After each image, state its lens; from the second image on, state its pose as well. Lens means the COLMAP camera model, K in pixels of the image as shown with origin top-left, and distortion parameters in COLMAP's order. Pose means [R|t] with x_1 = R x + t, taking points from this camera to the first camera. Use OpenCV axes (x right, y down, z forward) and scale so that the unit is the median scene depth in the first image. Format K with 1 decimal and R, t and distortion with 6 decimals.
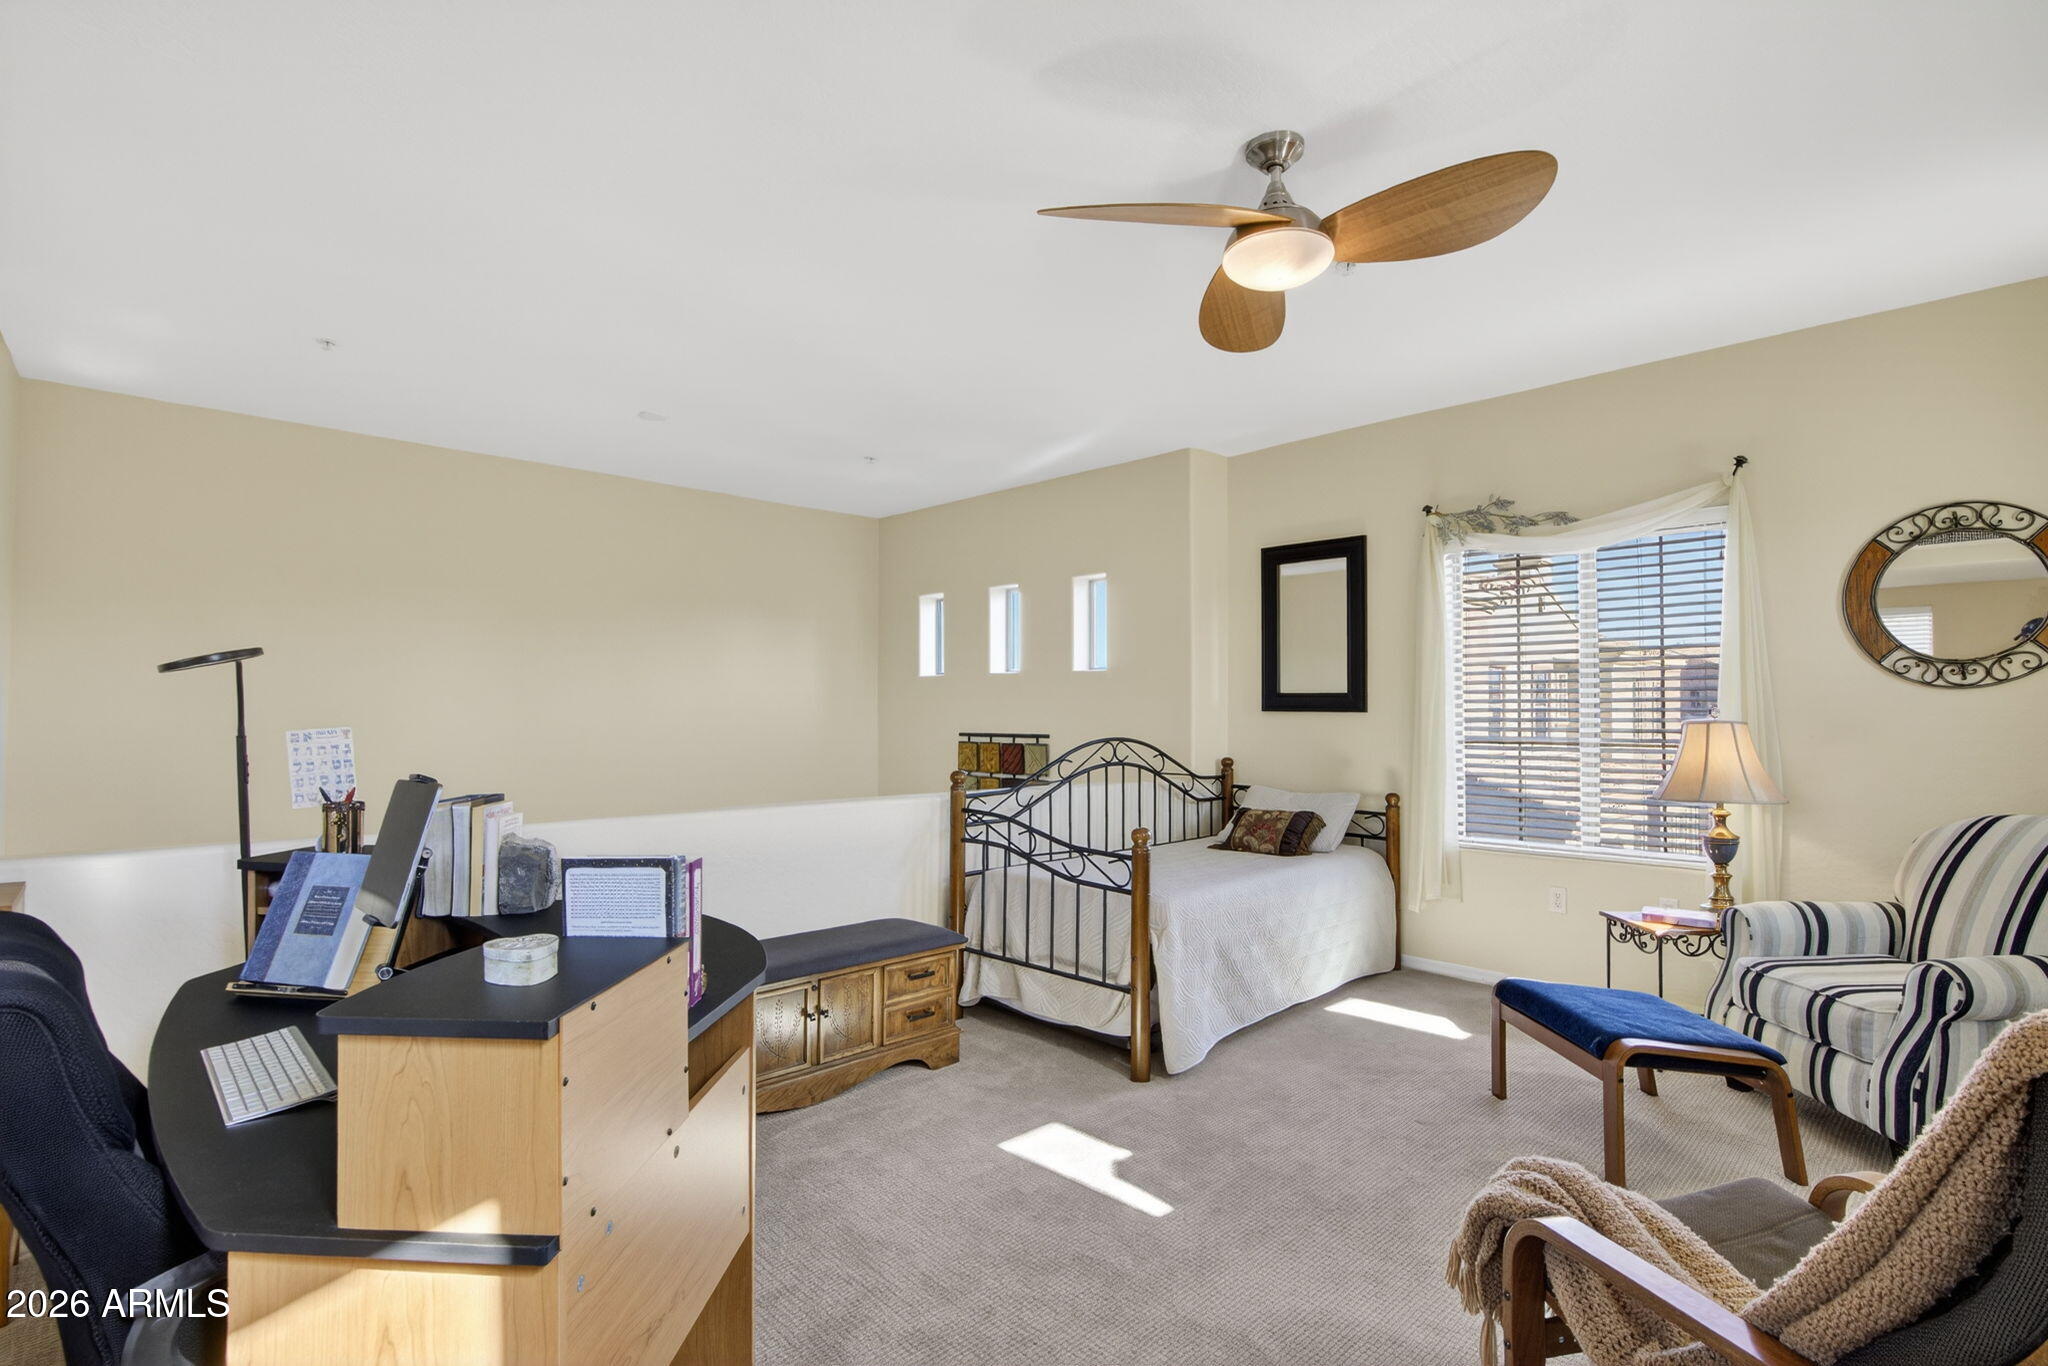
lens RADIAL K [[971.1, 0, 1024.7], [0, 971.1, 668.9], [0, 0, 1]] dist [-0.044238, 0.010614]
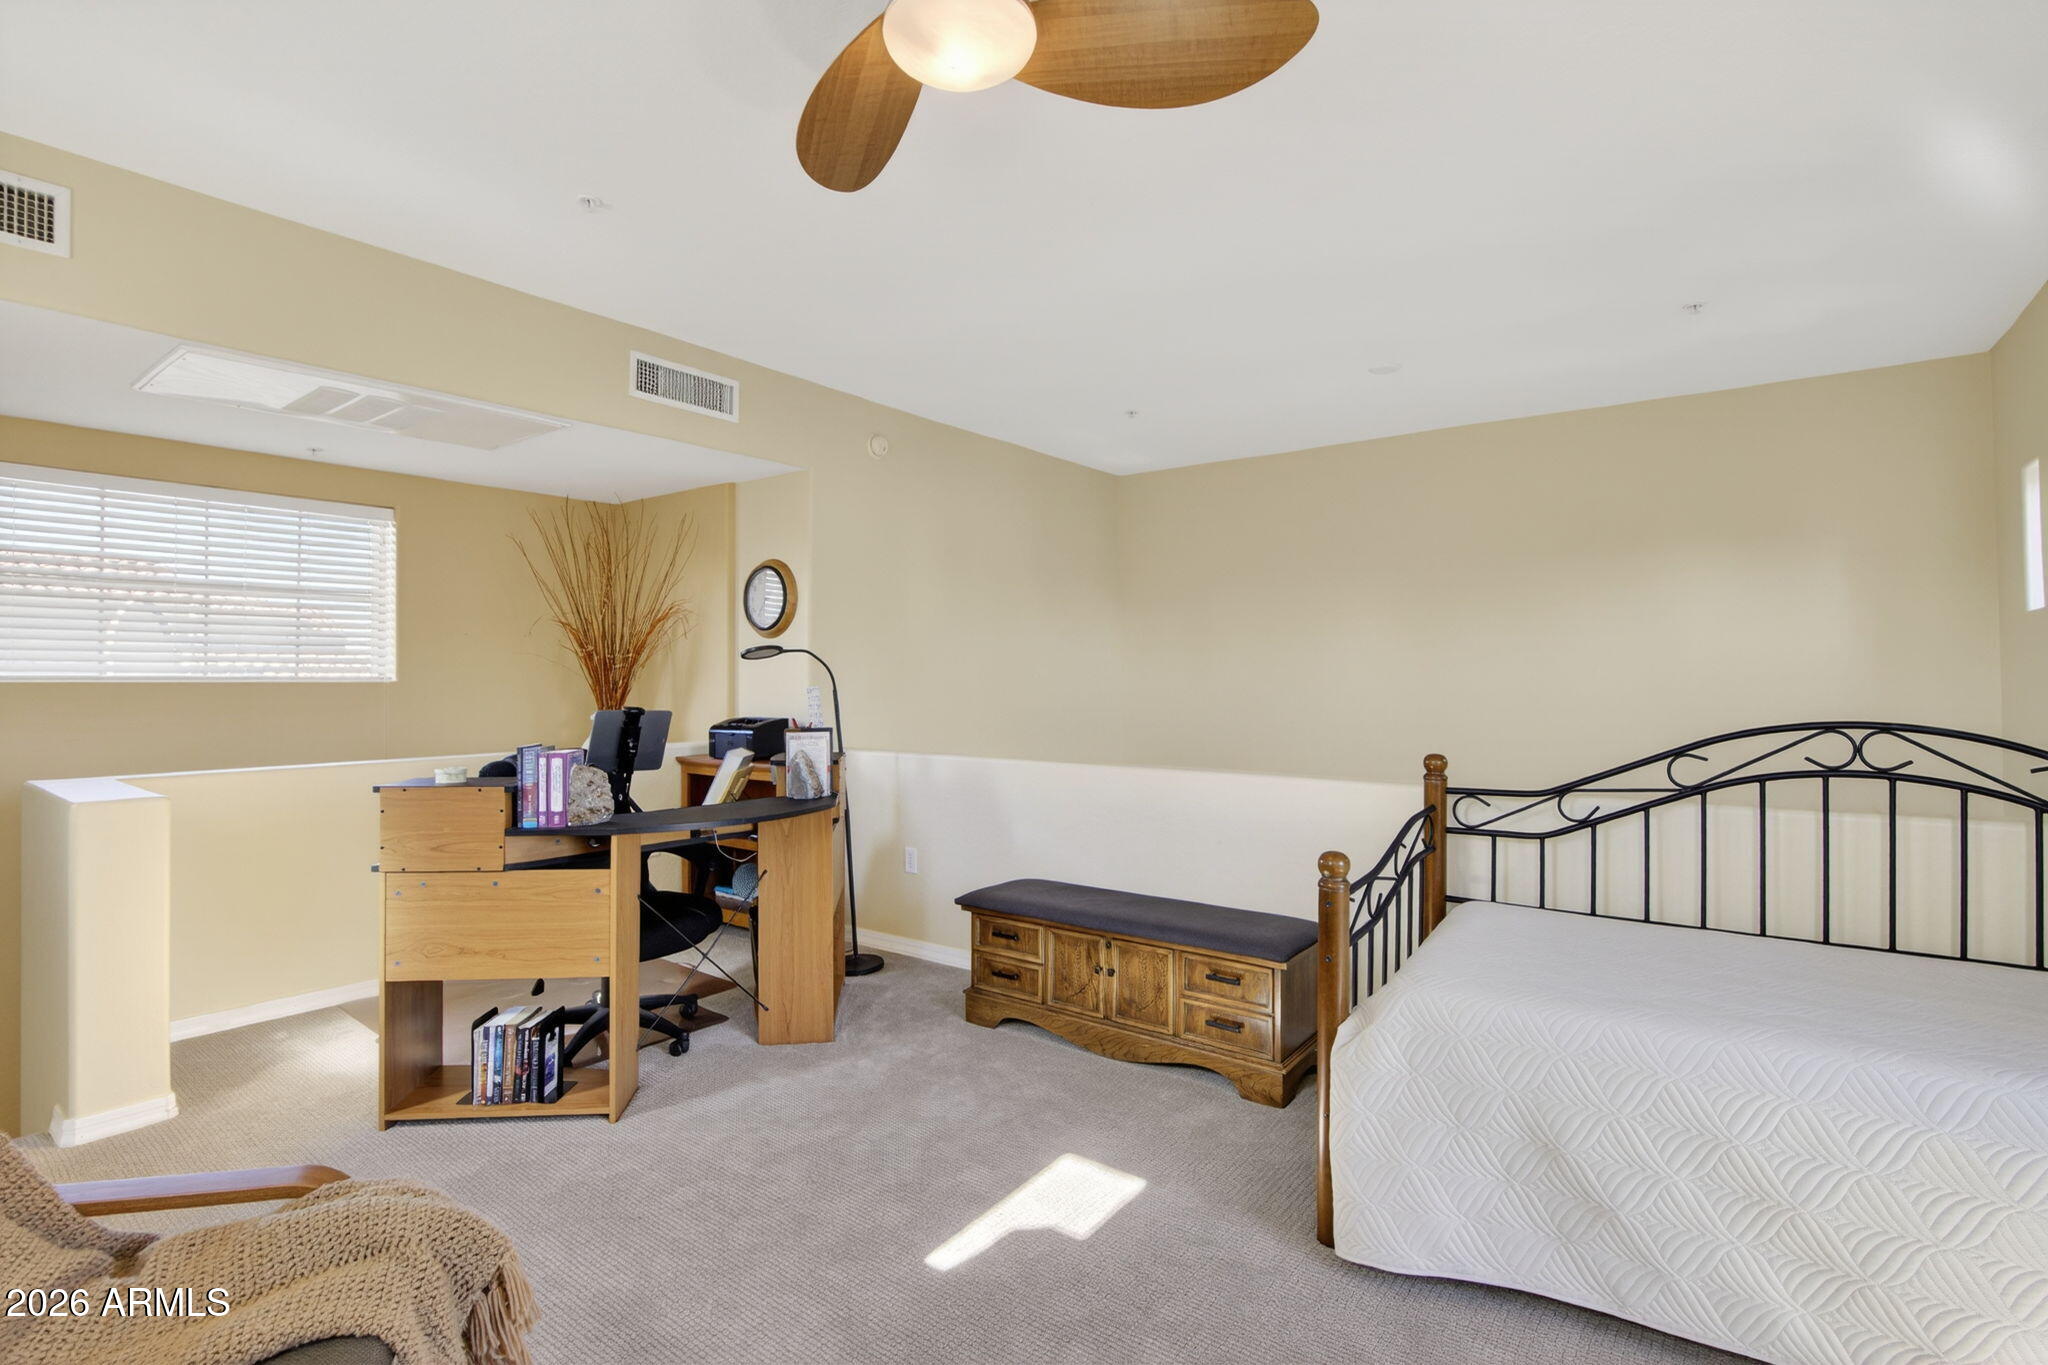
lens RADIAL K [[971.1, 0, 1024.7], [0, 971.1, 668.4], [0, 0, 1]] dist [-0.044238, 0.010614]
pose [[0.159682, -0.013392, -0.987078, 0.667424], [0.050126, 0.998728, -0.005441, 0.030419], [0.985895, -0.048610, 0.160150, 0.640847]]
